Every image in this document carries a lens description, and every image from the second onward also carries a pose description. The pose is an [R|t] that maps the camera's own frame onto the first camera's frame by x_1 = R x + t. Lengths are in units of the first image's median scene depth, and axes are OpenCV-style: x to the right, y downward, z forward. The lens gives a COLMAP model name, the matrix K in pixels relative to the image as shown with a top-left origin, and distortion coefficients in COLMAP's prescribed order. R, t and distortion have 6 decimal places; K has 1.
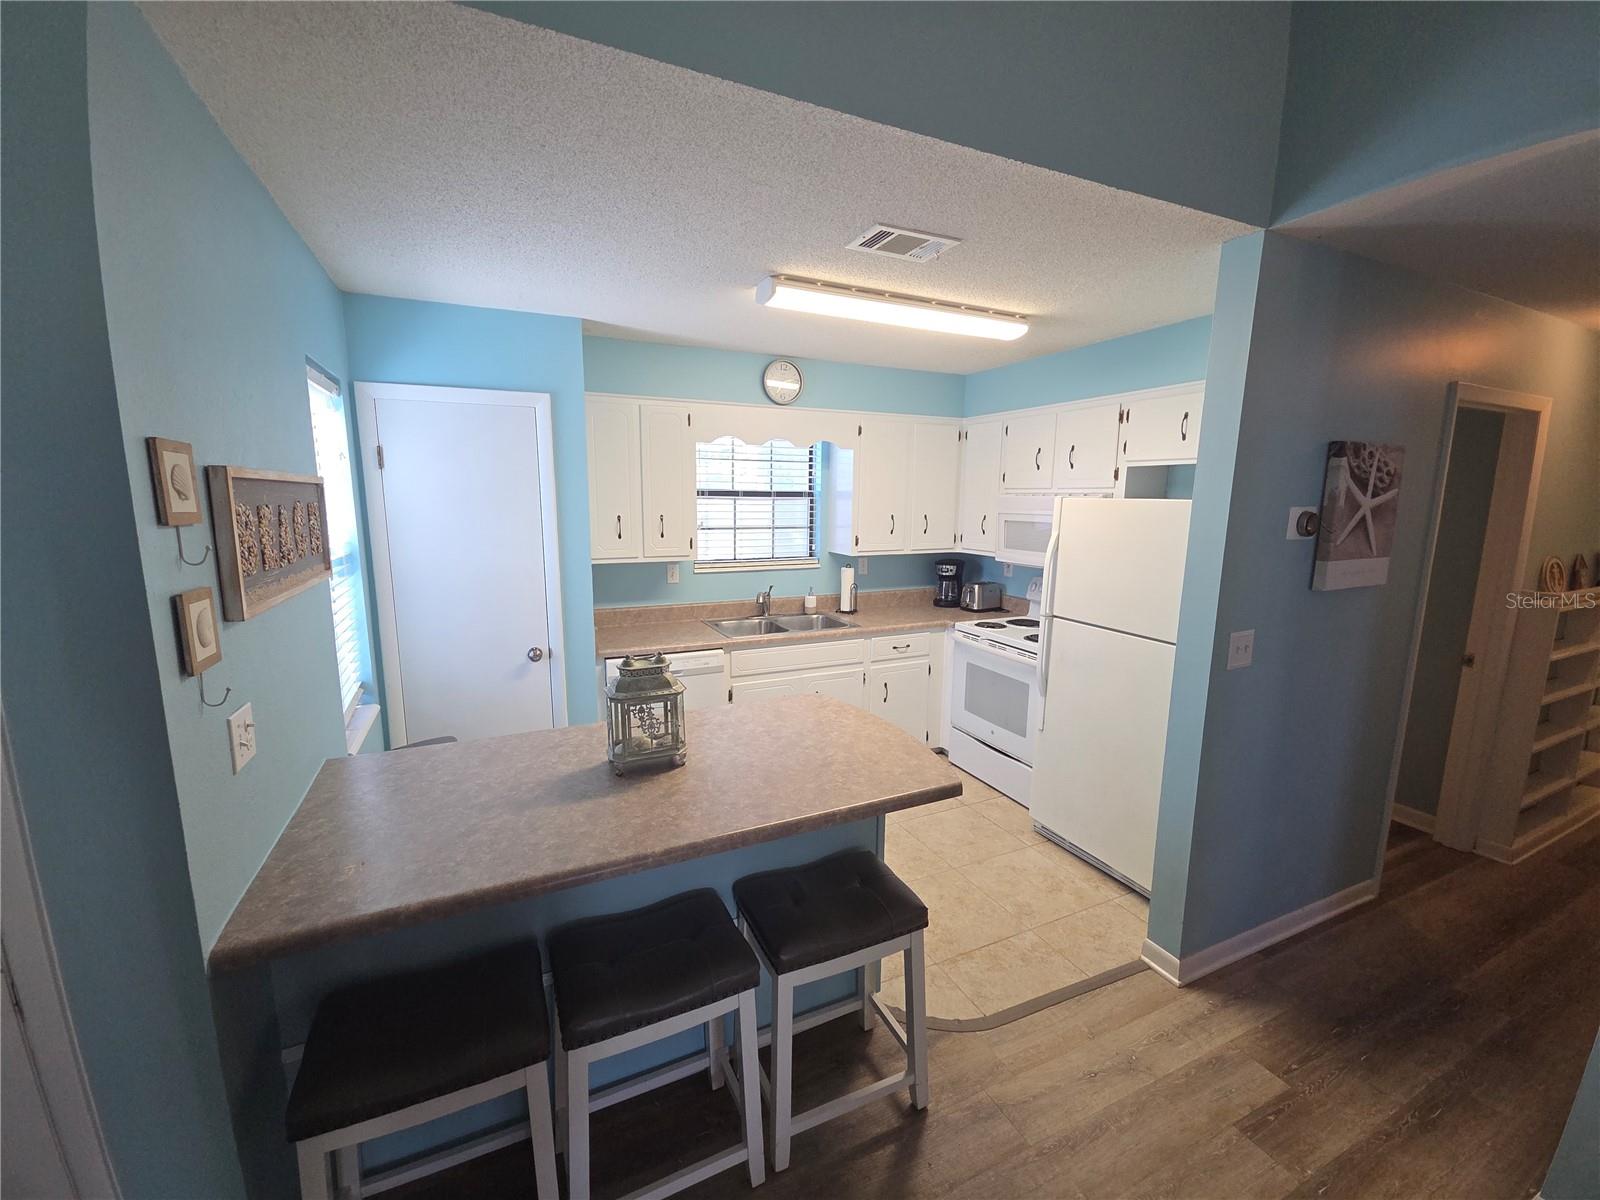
lens RADIAL K [[648.4, 0, 790.2], [0, 648.4, 599.0], [0, 0, 1]] dist [-0.000635, -0.003832]
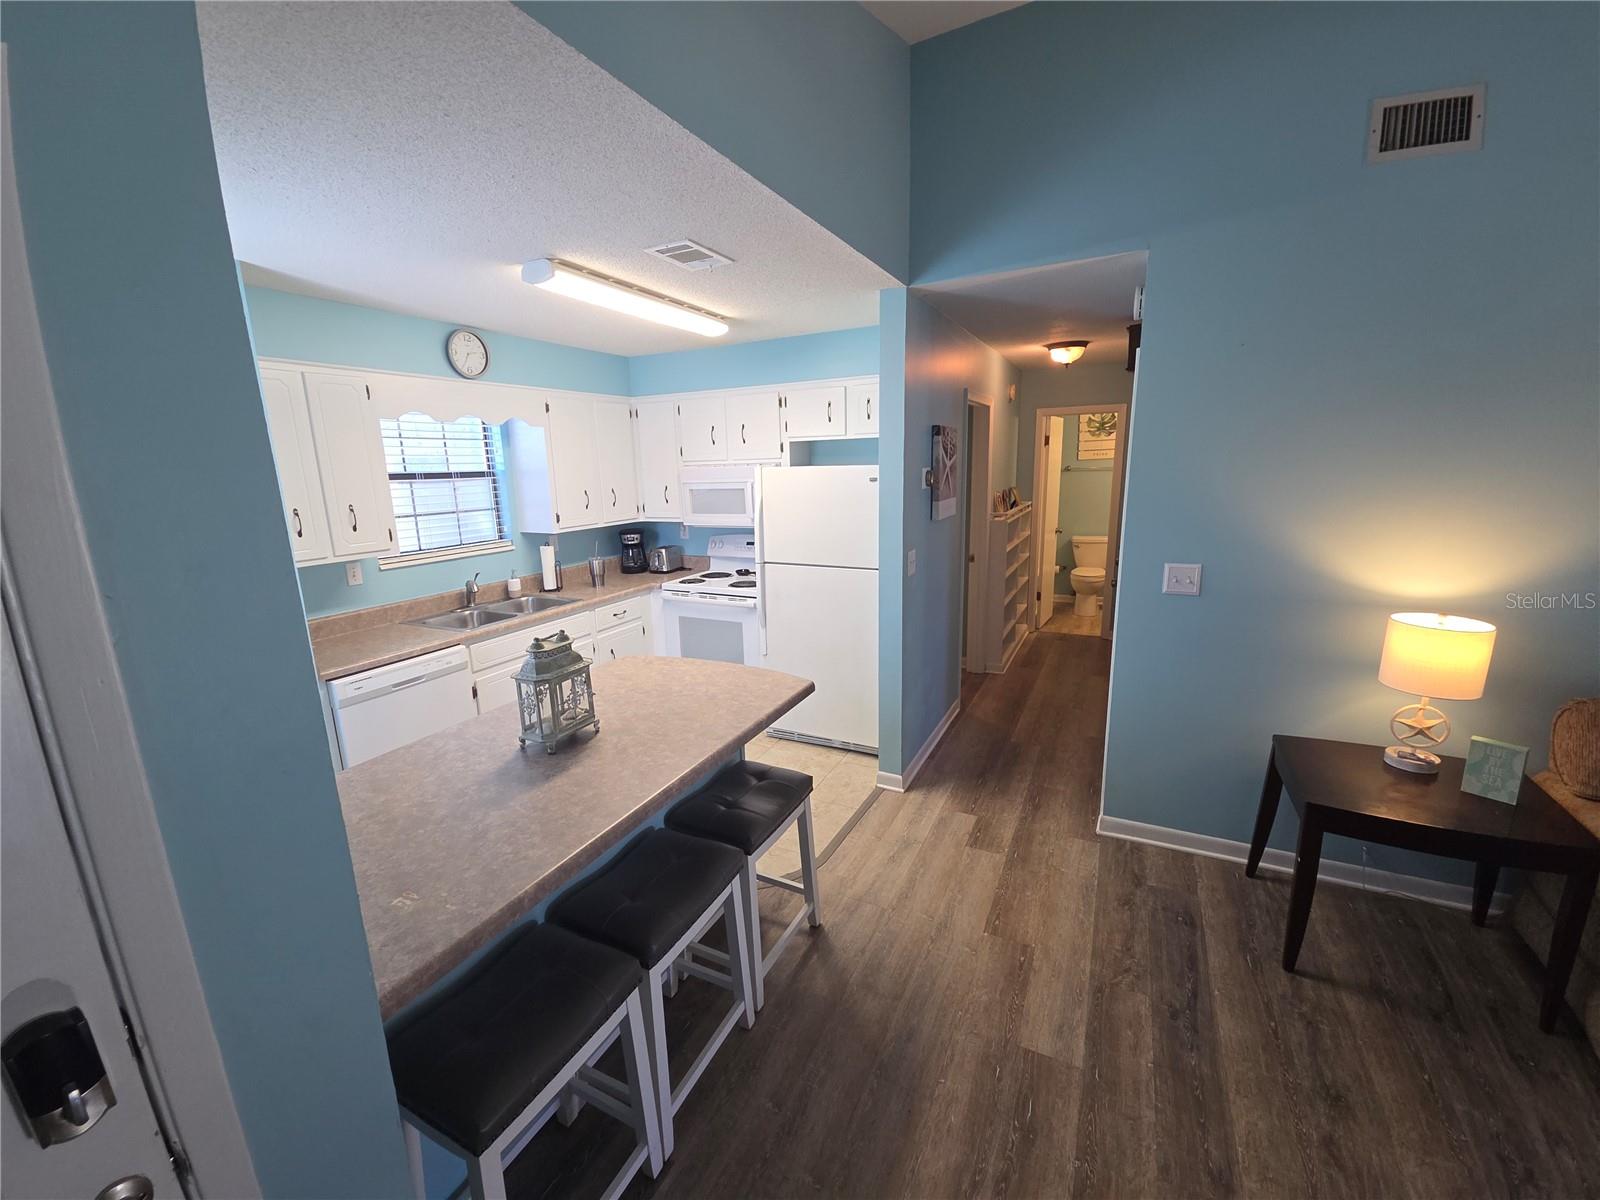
lens RADIAL K [[648.4, 0, 790.9], [0, 648.4, 600.5], [0, 0, 1]] dist [-0.000635, -0.003832]
pose [[0.781901, -0.158480, 0.602922, -0.359353], [0.132290, 0.987301, 0.087955, -0.005201], [-0.609205, 0.010989, 0.792937, -0.029817]]
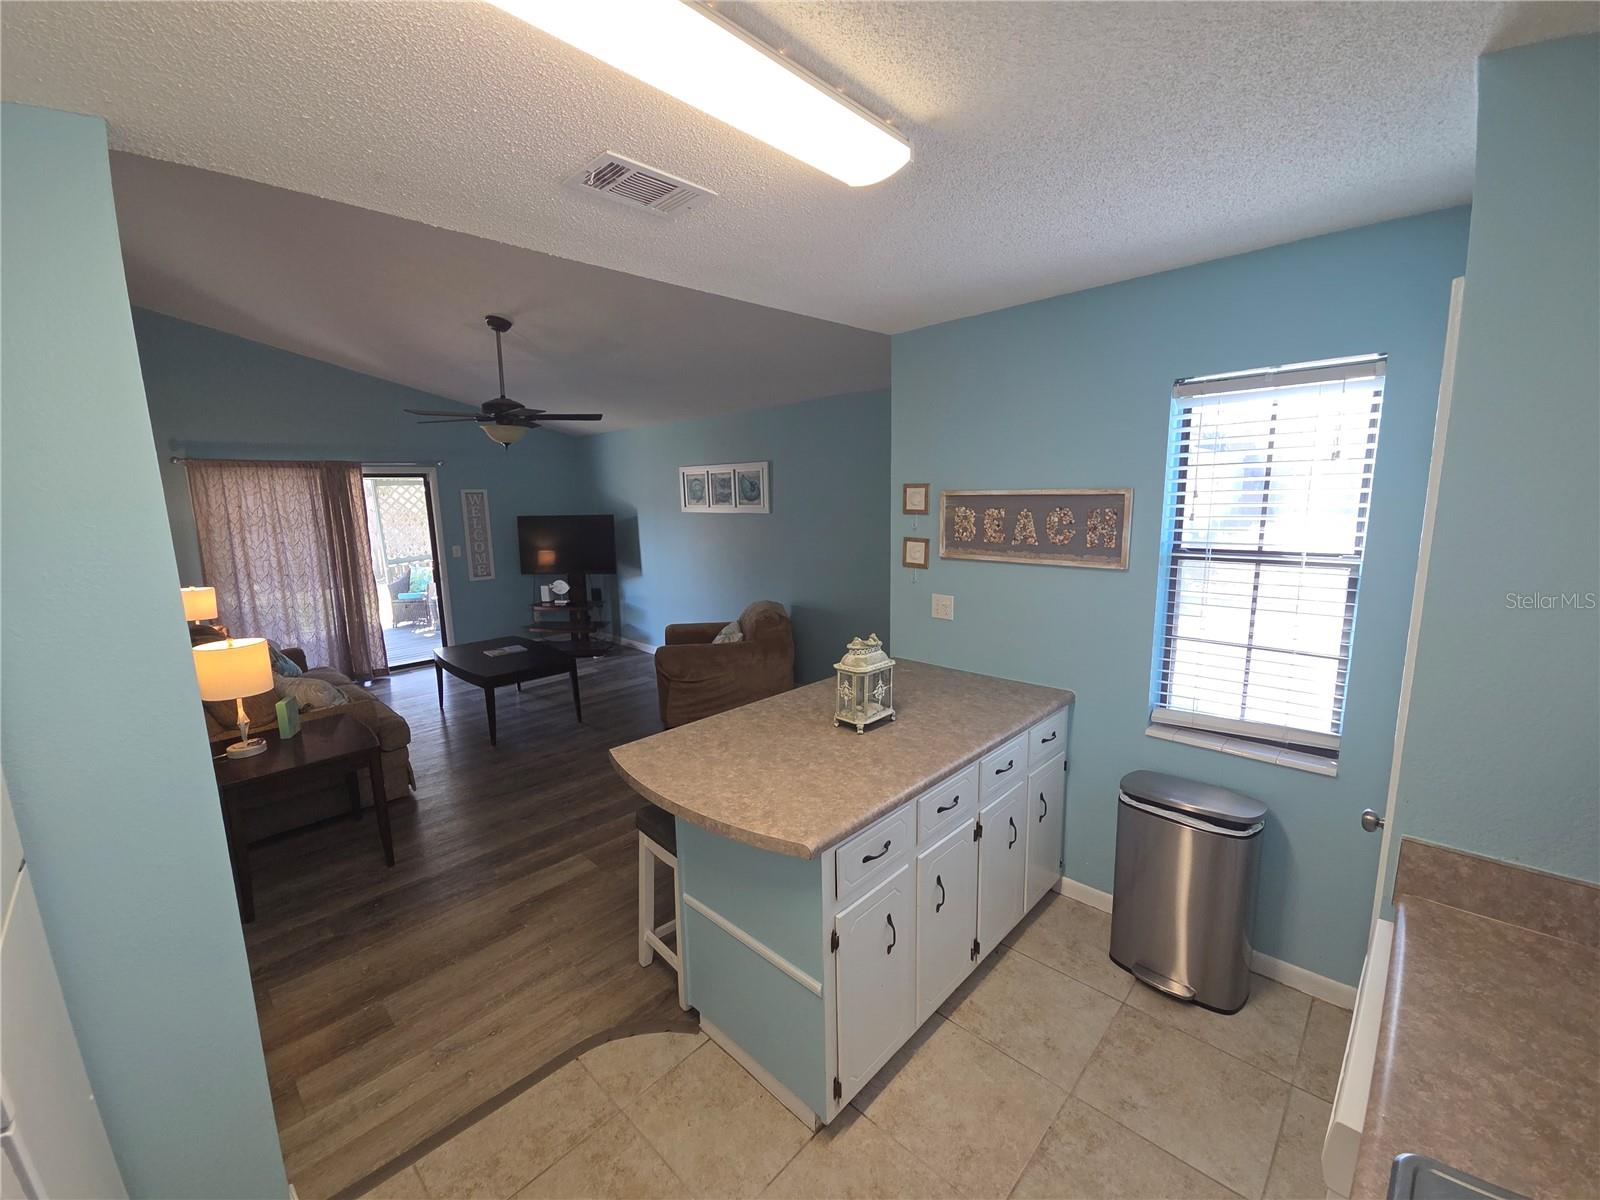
lens RADIAL K [[648.4, 0, 792.6], [0, 648.4, 599.5], [0, 0, 1]] dist [-0.000635, -0.003832]
pose [[-0.933463, 0.073458, -0.351071, 0.225026], [-0.039448, 0.951838, 0.304052, -0.238335], [0.356498, 0.297670, -0.885608, 1.364291]]
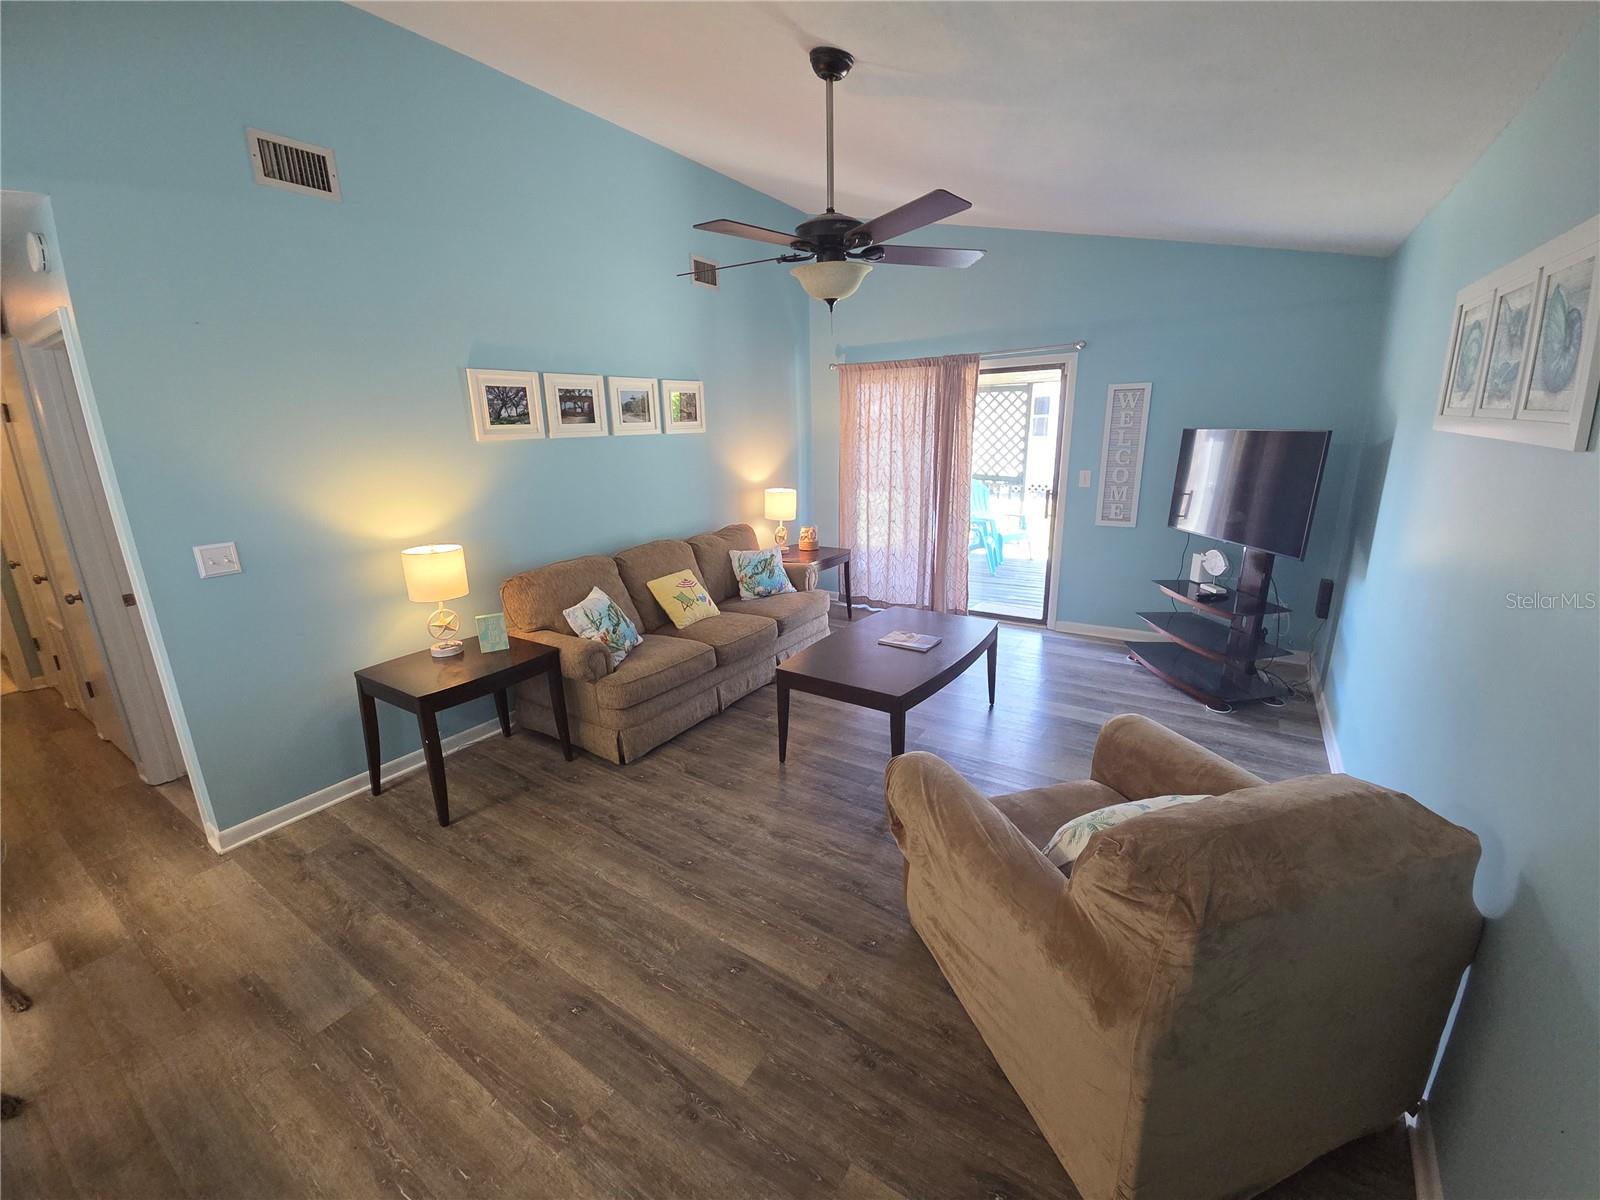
lens RADIAL K [[648.4, 0, 794.7], [0, 648.4, 599.7], [0, 0, 1]] dist [-0.000635, -0.003832]
pose [[-0.532605, -0.214475, 0.818738, -0.547023], [0.156452, 0.925740, 0.344280, -0.014152], [-0.831778, 0.311459, -0.459498, 0.129926]]
